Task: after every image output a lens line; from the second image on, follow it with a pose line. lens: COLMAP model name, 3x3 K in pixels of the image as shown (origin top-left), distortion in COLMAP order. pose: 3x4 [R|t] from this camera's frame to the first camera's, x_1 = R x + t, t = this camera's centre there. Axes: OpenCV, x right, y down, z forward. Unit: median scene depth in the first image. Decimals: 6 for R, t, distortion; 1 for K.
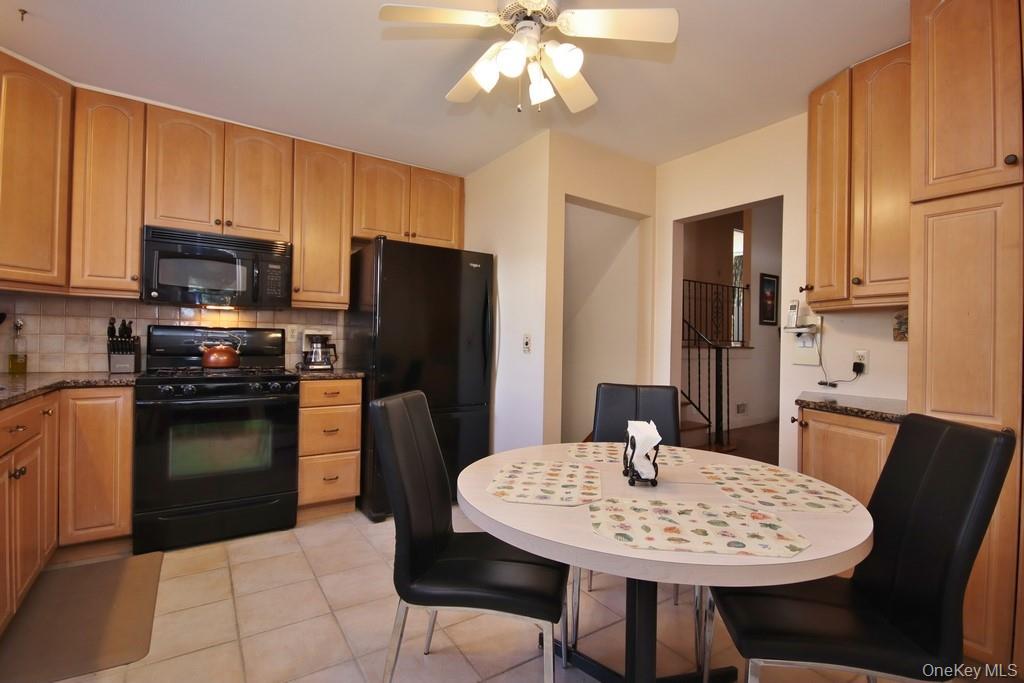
lens RADIAL K [[467.8, 0, 517.9], [0, 467.8, 339.8], [0, 0, 1]] dist [-0.002999, -0.000162]
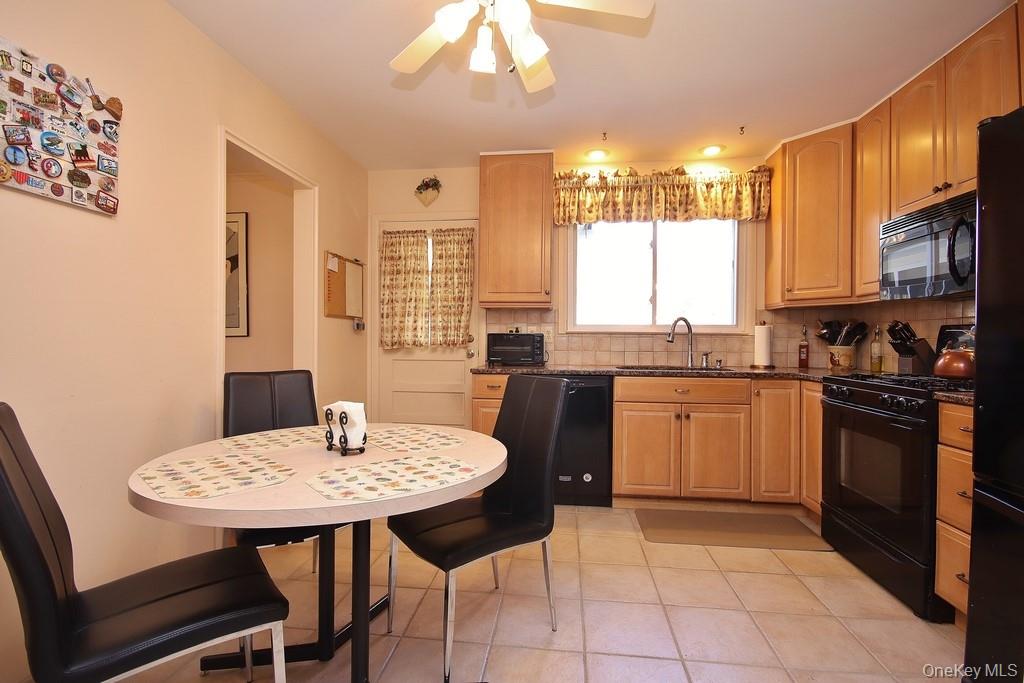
lens RADIAL K [[473.9, 0, 515.5], [0, 473.9, 343.2], [0, 0, 1]] dist [0.001144, -0.004417]
pose [[-0.639302, -0.015236, -0.768805, 0.430332], [-0.014138, 0.999868, -0.008059, 0.021208], [0.768826, 0.005717, -0.639433, 1.009459]]
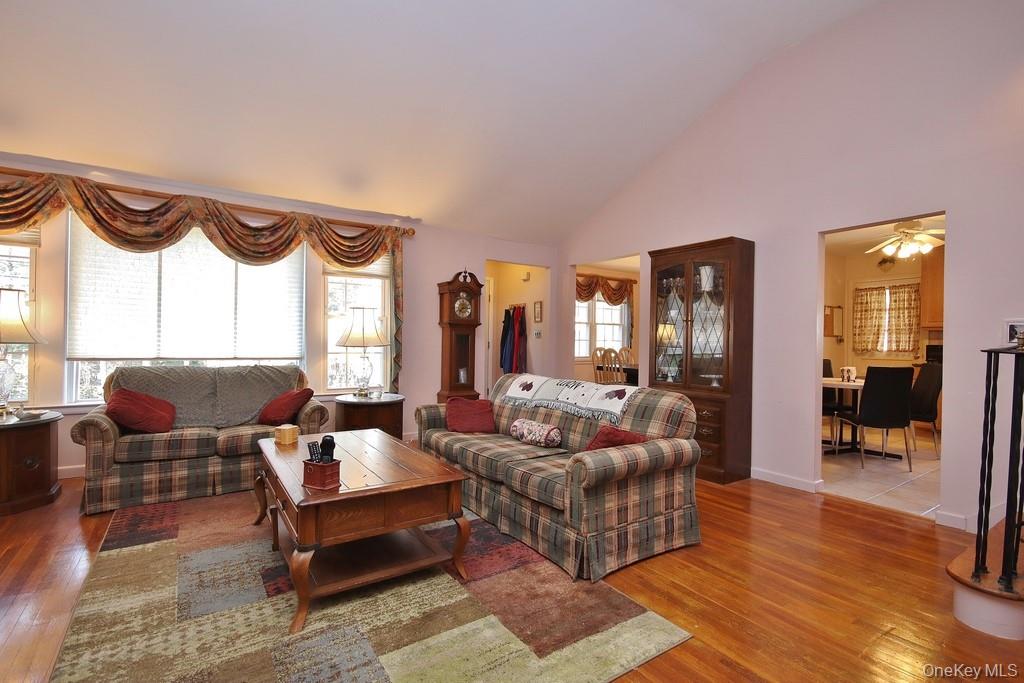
lens RADIAL K [[473.9, 0, 508.4], [0, 473.9, 335.9], [0, 0, 1]] dist [0.001144, -0.004417]
pose [[-0.999531, -0.030010, 0.006070, 1.505336], [-0.030103, 0.999423, -0.015703, 0.037927], [-0.005596, -0.015878, -0.999858, 2.433710]]
